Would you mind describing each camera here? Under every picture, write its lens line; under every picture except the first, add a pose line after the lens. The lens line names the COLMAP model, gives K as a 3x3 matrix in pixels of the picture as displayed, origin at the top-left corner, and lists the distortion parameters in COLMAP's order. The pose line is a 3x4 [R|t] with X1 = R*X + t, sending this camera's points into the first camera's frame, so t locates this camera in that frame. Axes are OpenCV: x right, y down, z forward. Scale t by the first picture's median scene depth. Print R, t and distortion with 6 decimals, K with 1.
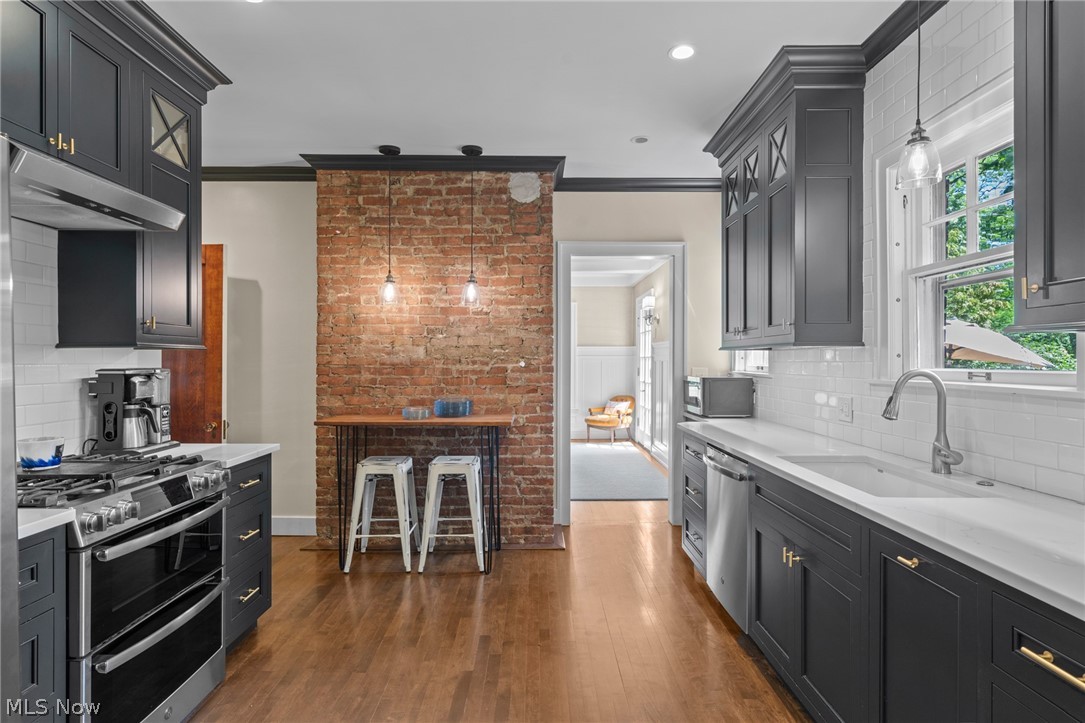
lens RADIAL K [[573.7, 0, 542.9], [0, 573.7, 360.6], [0, 0, 1]] dist [-0.003603, -0.000611]
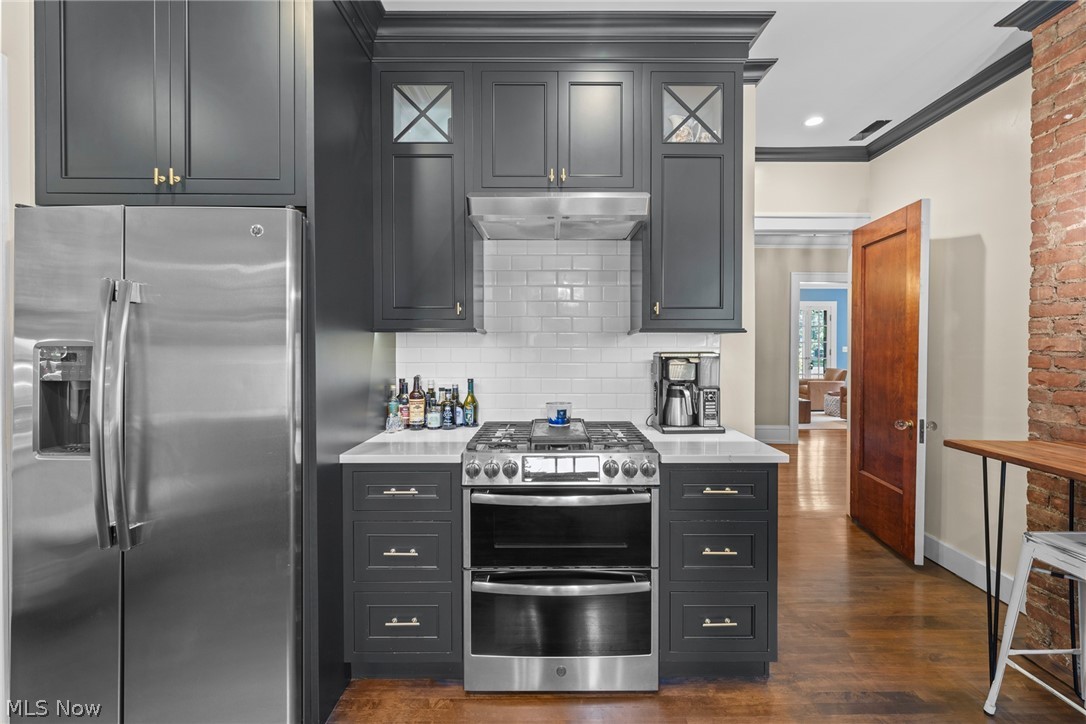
lens RADIAL K [[481.8, 0, 543.7], [0, 481.8, 350.6], [0, 0, 1]] dist [0.002724, 0.000119]
pose [[-0.003657, 0.010382, -0.999939, 0.123166], [-0.000762, 0.999946, 0.010384, 0.001398], [0.999993, 0.000800, -0.003649, 0.485272]]
